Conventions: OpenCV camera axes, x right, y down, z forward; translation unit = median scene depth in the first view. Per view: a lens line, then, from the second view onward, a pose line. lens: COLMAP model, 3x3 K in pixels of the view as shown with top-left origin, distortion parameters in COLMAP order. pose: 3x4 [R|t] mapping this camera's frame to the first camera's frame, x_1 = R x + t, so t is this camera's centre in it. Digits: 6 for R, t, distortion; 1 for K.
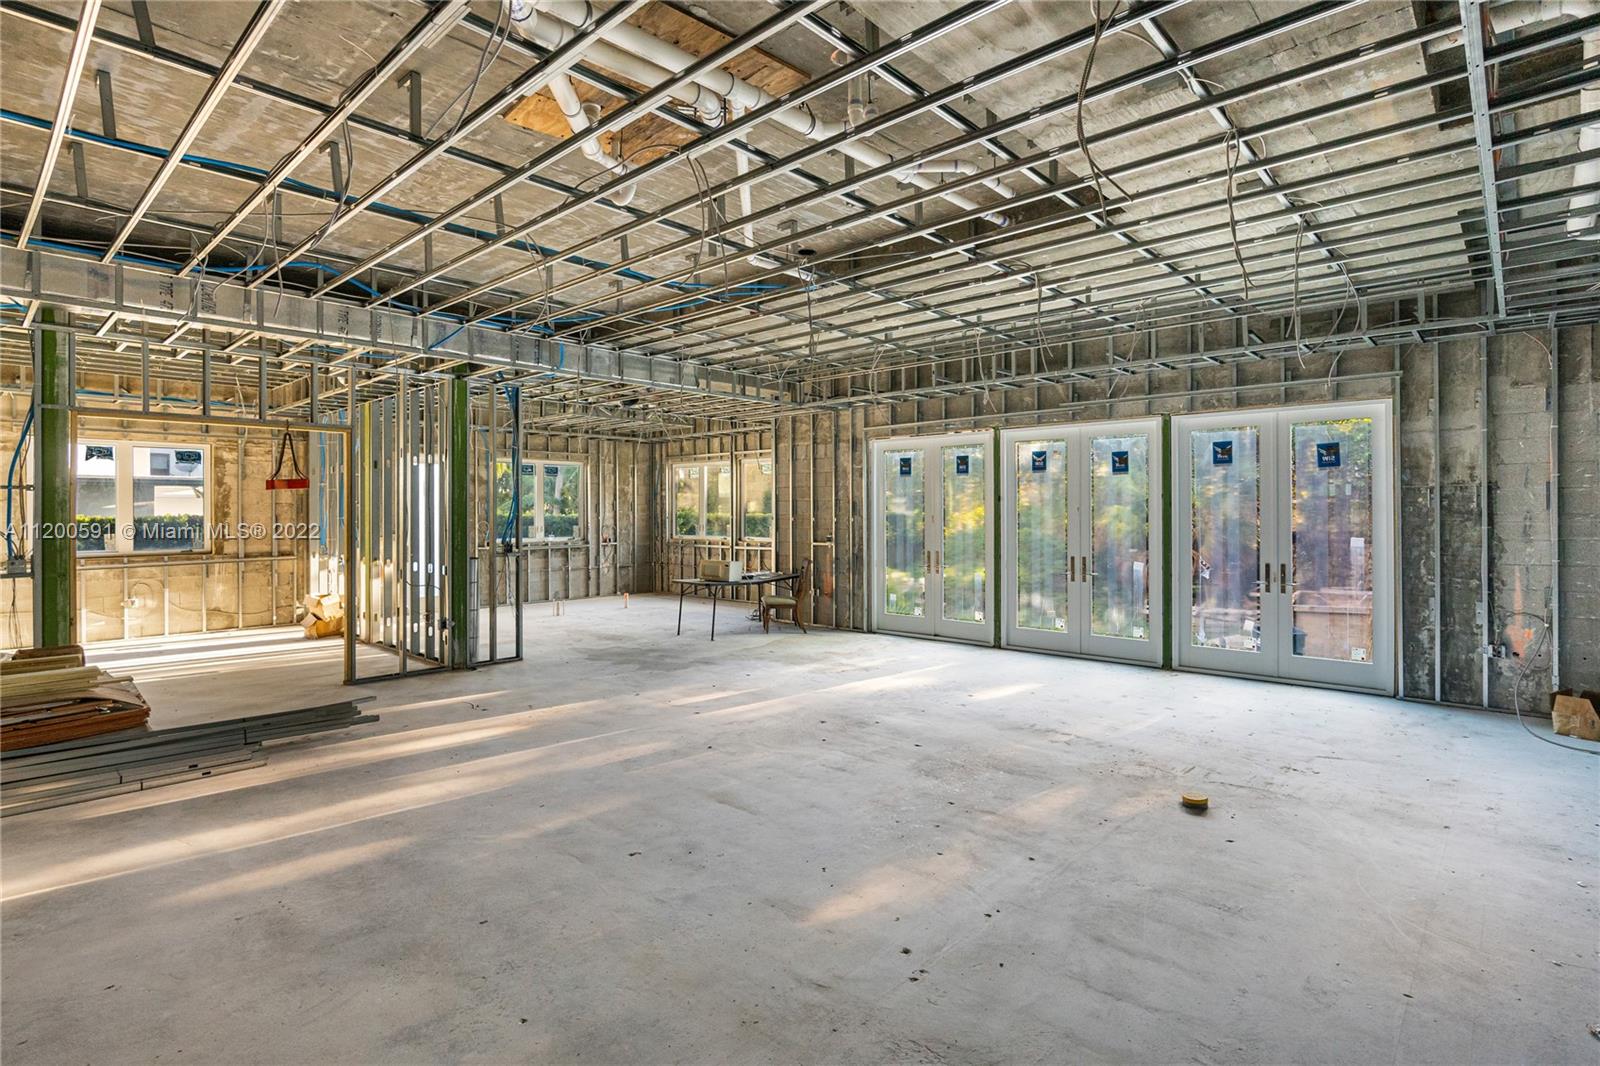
lens RADIAL K [[784.1, 0, 790.3], [0, 784.1, 530.8], [0, 0, 1]] dist [-0.002914, -0.000098]
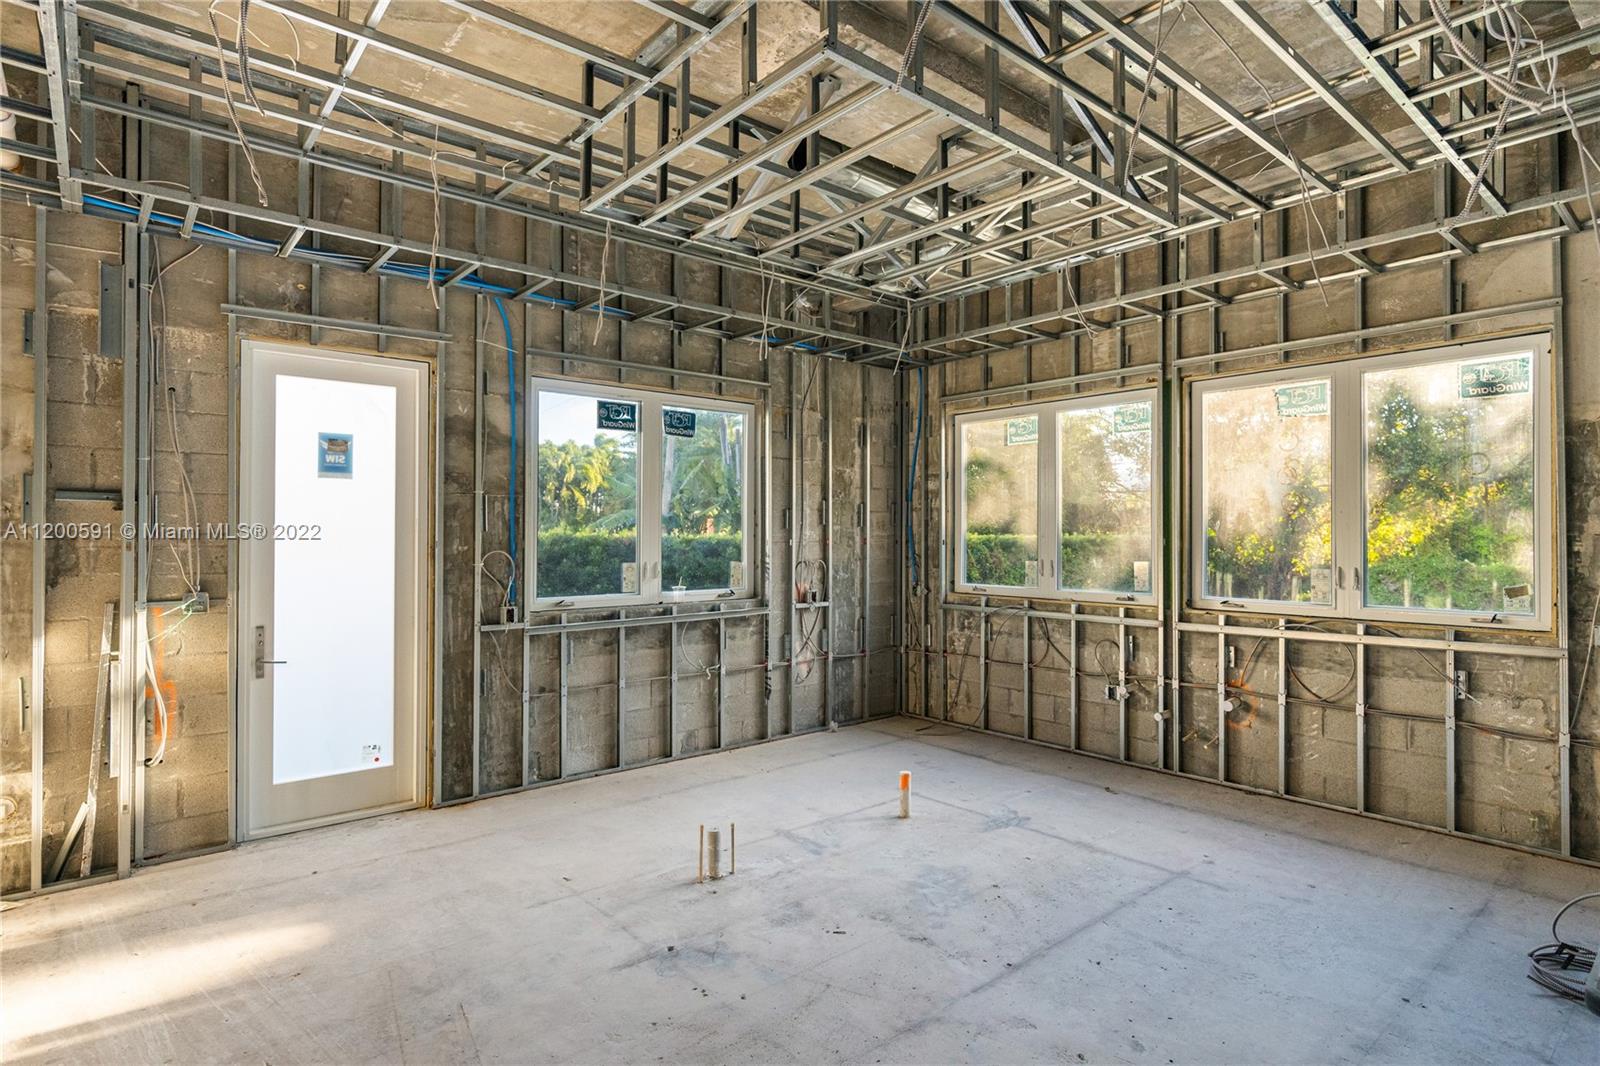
lens RADIAL K [[822.9, 0, 803.4], [0, 822.9, 533.0], [0, 0, 1]] dist [0.003535, 0.000336]
pose [[0.994460, 0.000040, -0.105114, -0.192597], [-0.003263, 0.999530, -0.030494, -0.008295], [0.105063, 0.030668, 0.993993, 0.576217]]
